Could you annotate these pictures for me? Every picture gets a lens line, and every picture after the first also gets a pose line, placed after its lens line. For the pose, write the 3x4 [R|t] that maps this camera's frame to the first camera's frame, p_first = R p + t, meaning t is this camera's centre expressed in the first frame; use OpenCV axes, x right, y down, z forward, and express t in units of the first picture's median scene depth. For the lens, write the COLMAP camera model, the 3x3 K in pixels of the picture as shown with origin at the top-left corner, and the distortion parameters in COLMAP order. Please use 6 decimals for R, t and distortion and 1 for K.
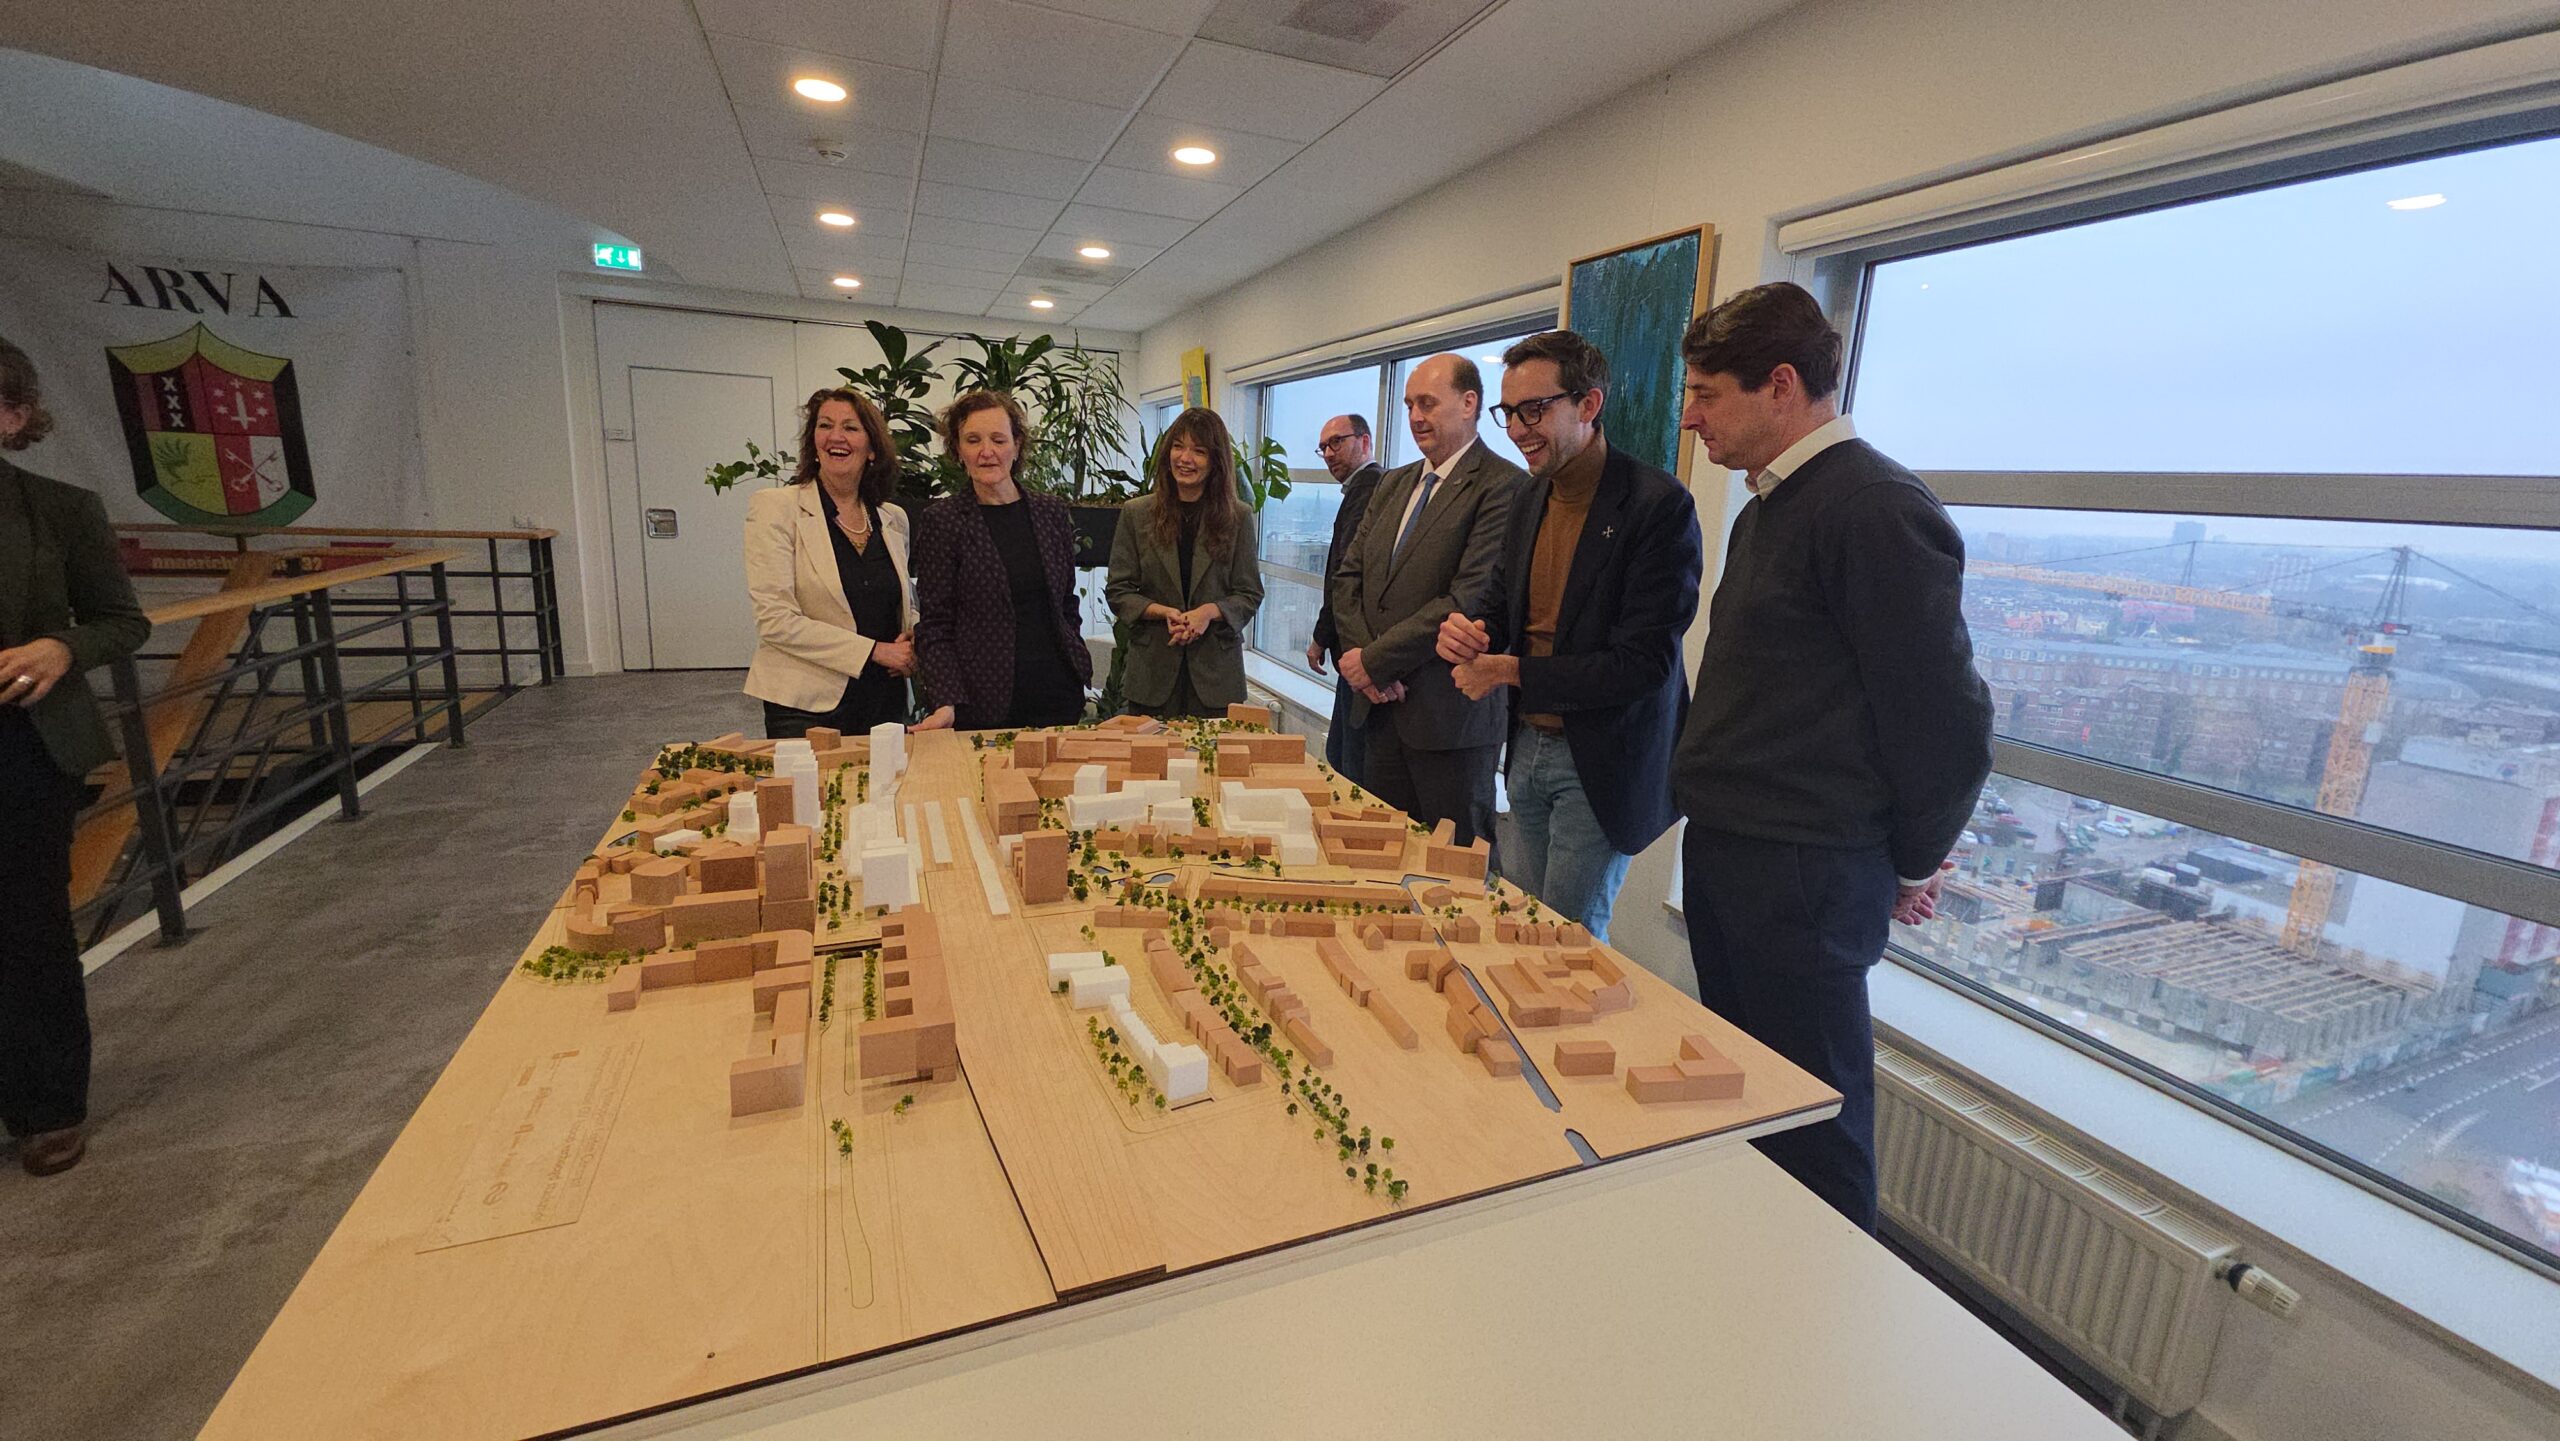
lens RADIAL K [[1006.5, 0, 1287.0], [0, 1006.5, 706.0], [0, 0, 1]] dist [0.011412, -0.007764]
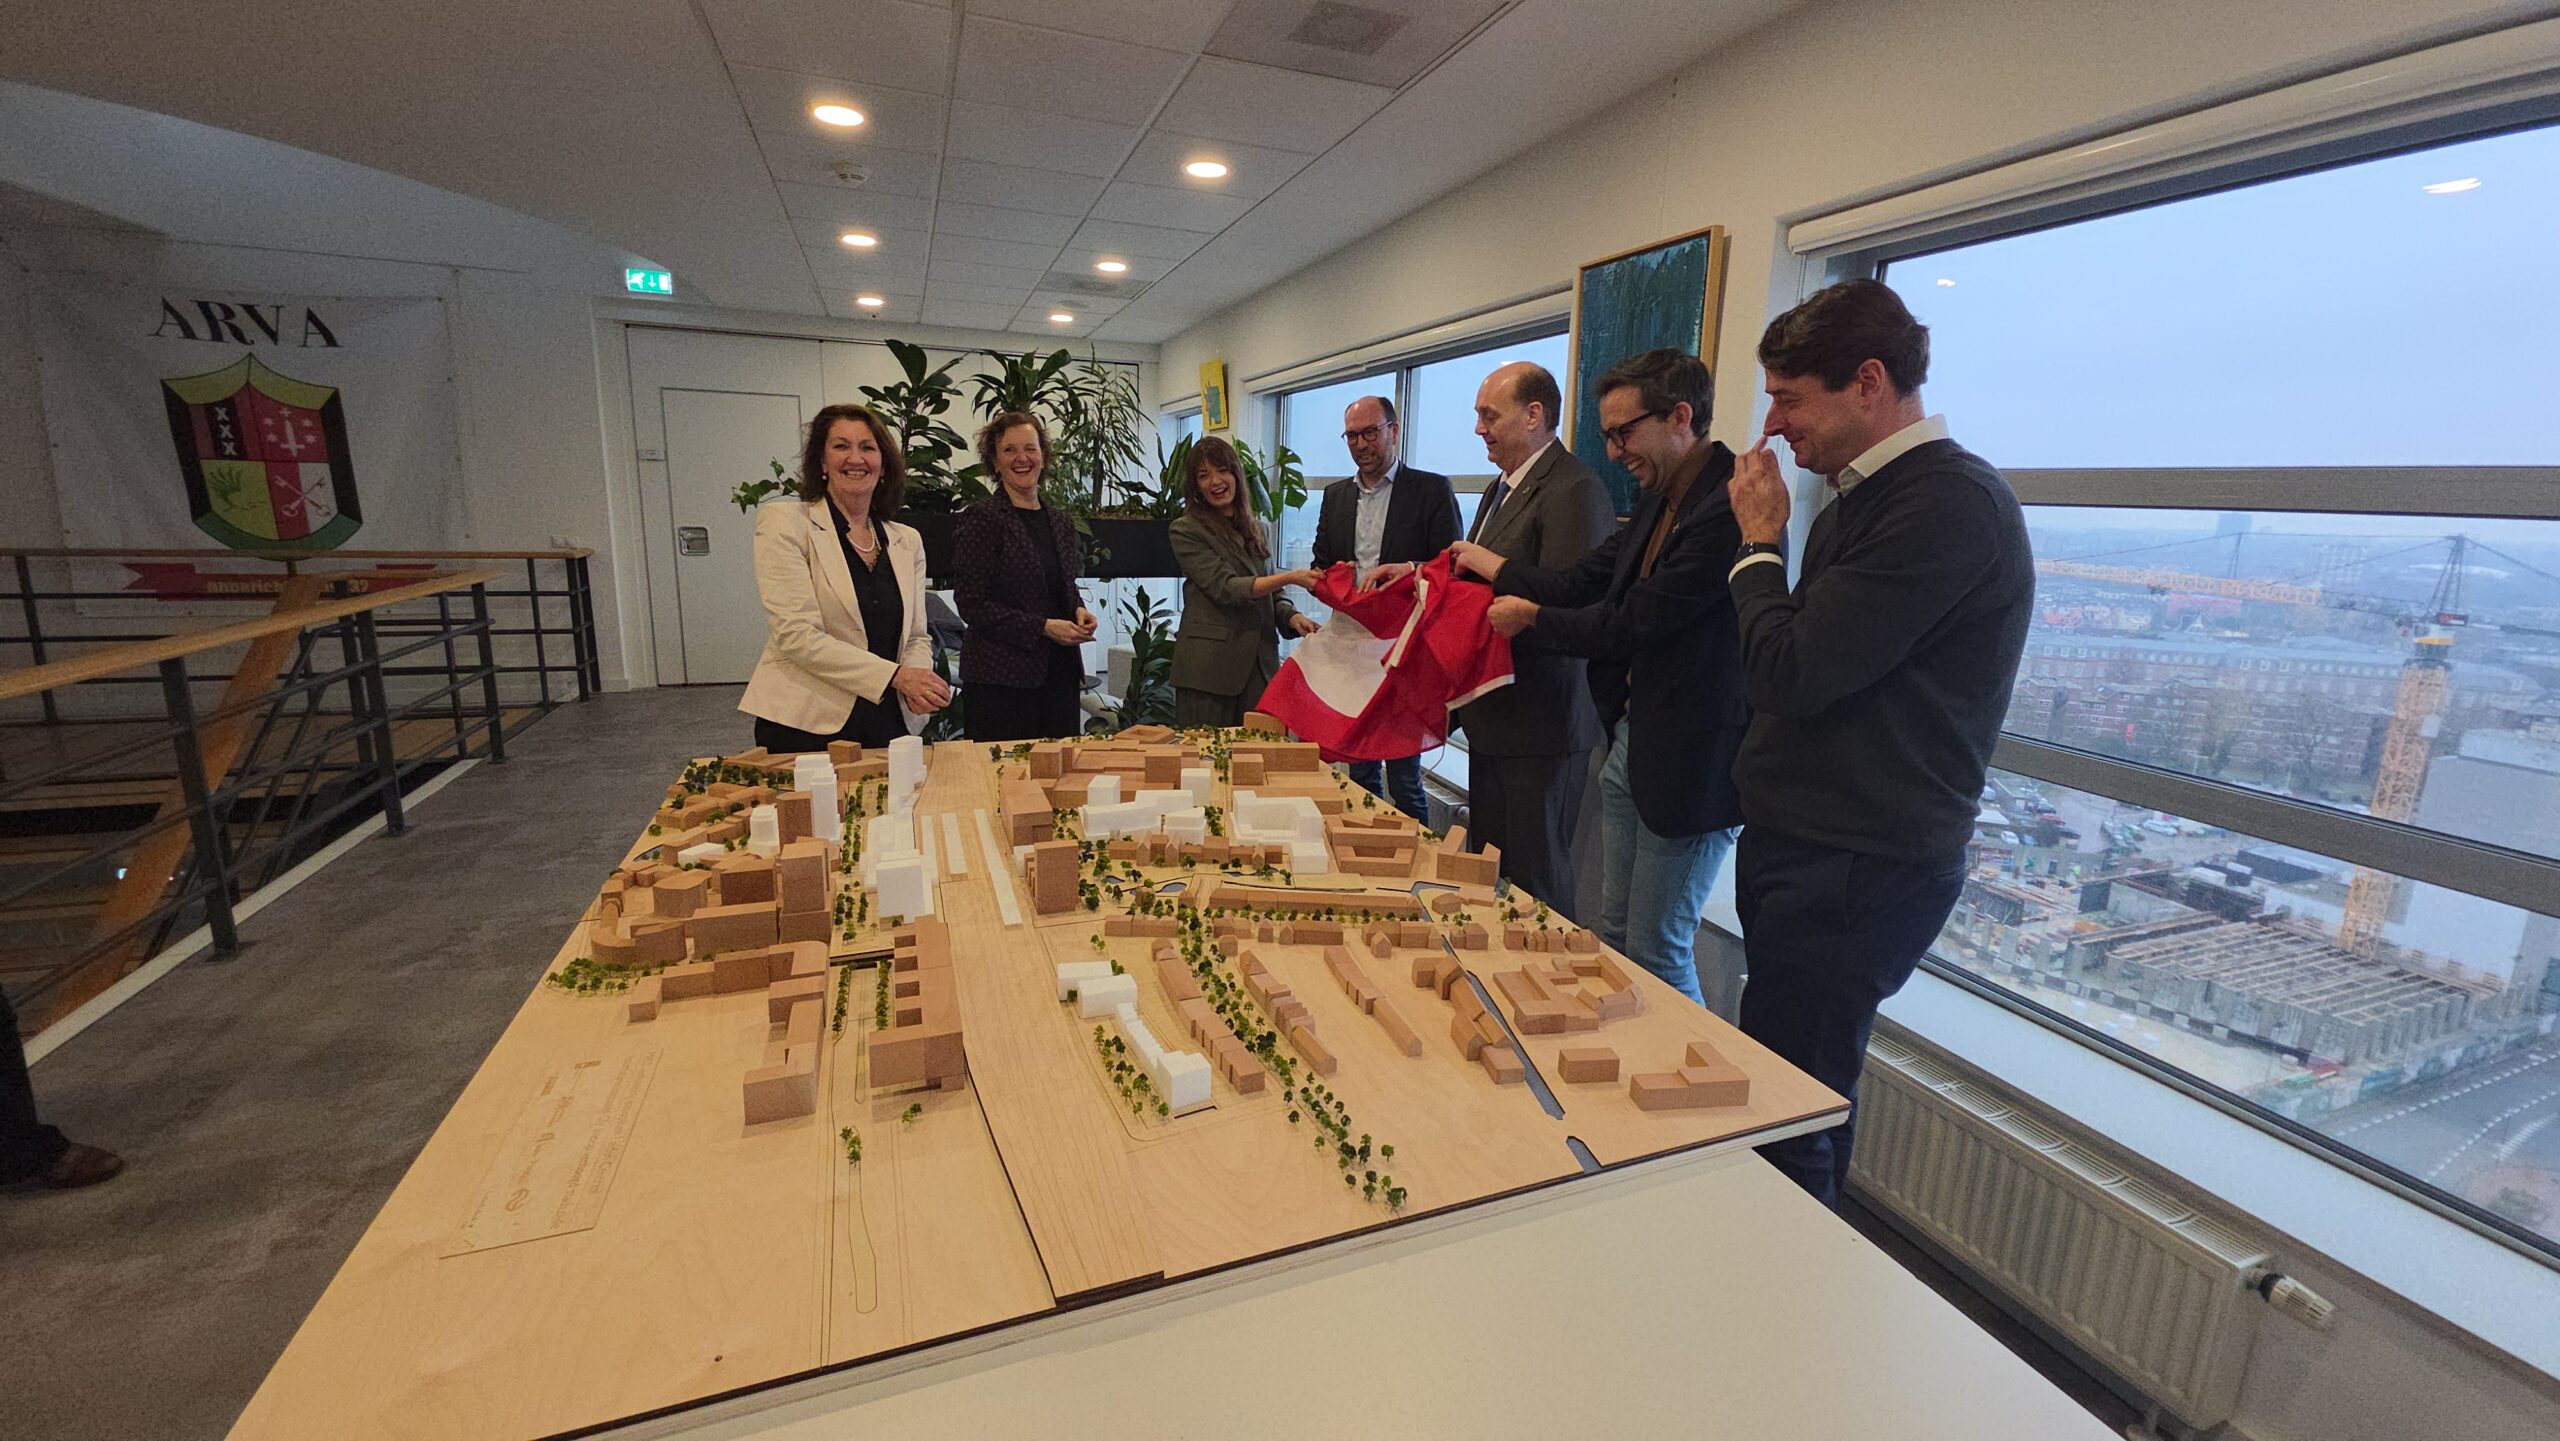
lens RADIAL K [[1006.5, 0, 1286.9], [0, 1006.5, 705.0], [0, 0, 1]] dist [0.011412, -0.007764]
pose [[0.999589, -0.011977, -0.026040, 0.008407], [0.011788, 0.999903, -0.007399, -0.001376], [0.026126, 0.007089, 0.999634, -0.003341]]
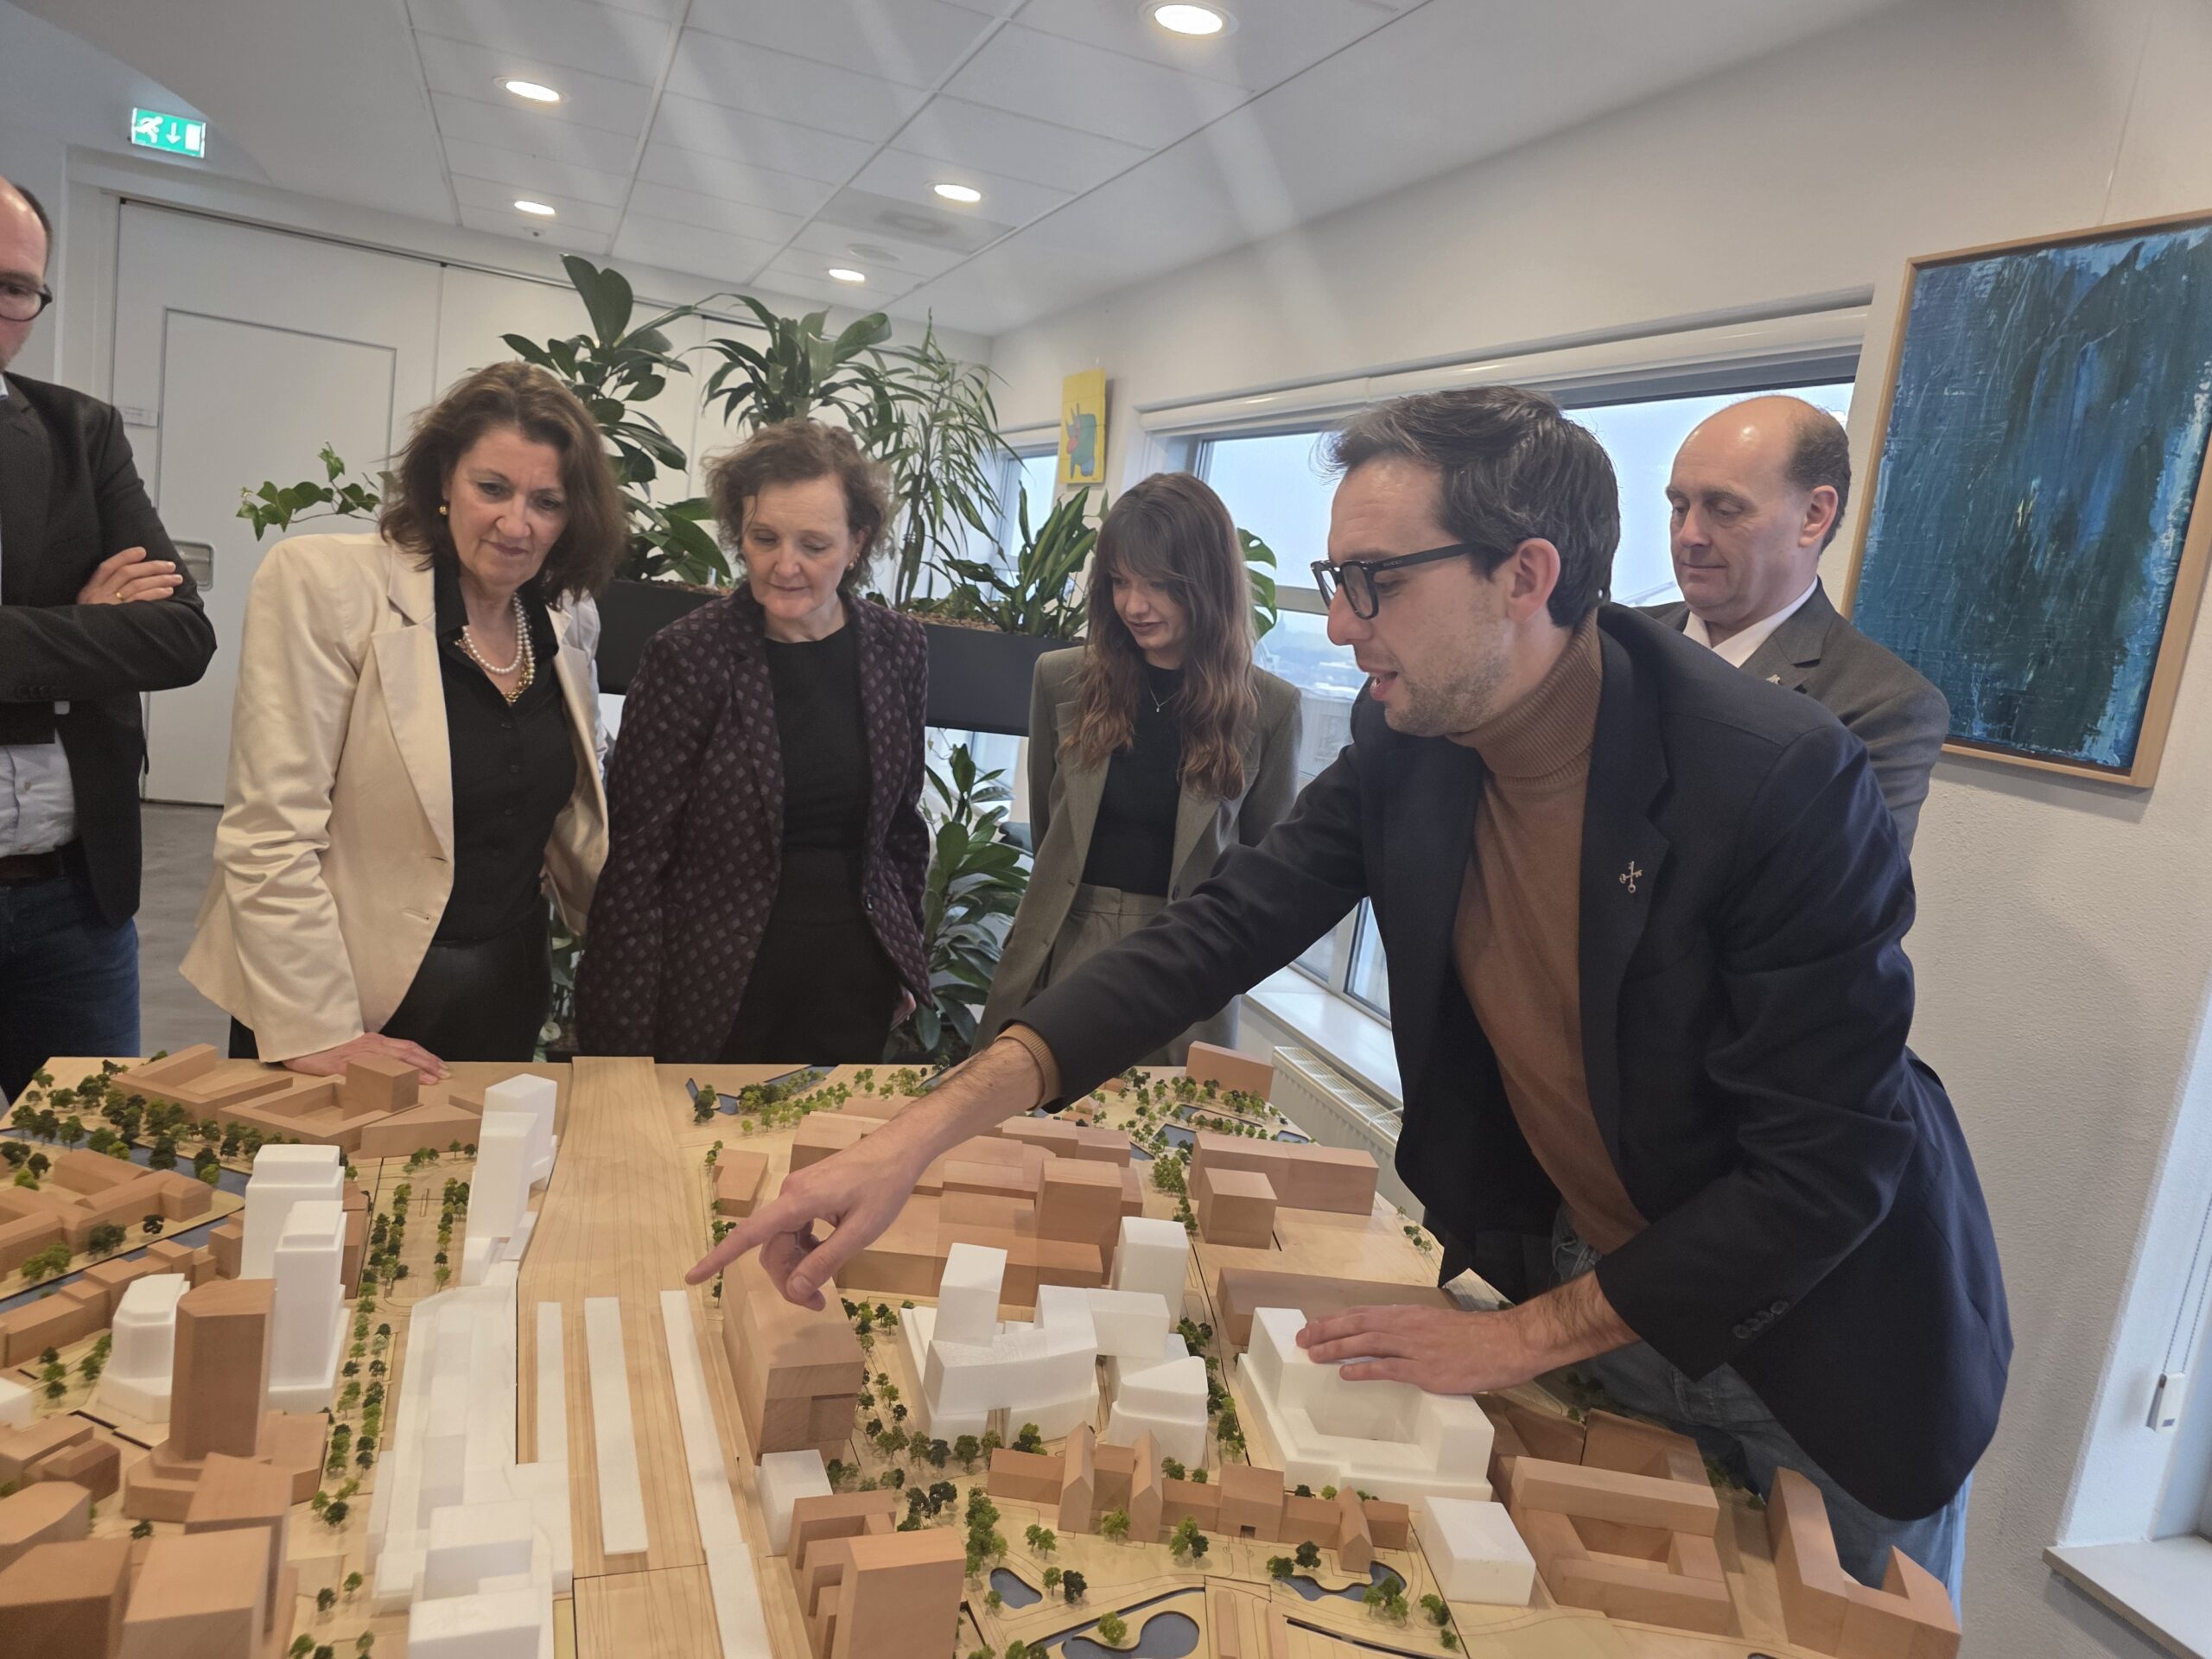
lens RADIAL K [[1493.9, 0, 1120.3], [0, 1493.9, 847.0], [0, 0, 1]] dist [0.035575, -0.021222]
pose [[0.995394, 0.095857, -0.001185, -0.079284], [-0.095819, 0.994462, -0.043185, -0.050666], [-0.002961, 0.043100, 0.999066, 0.182607]]
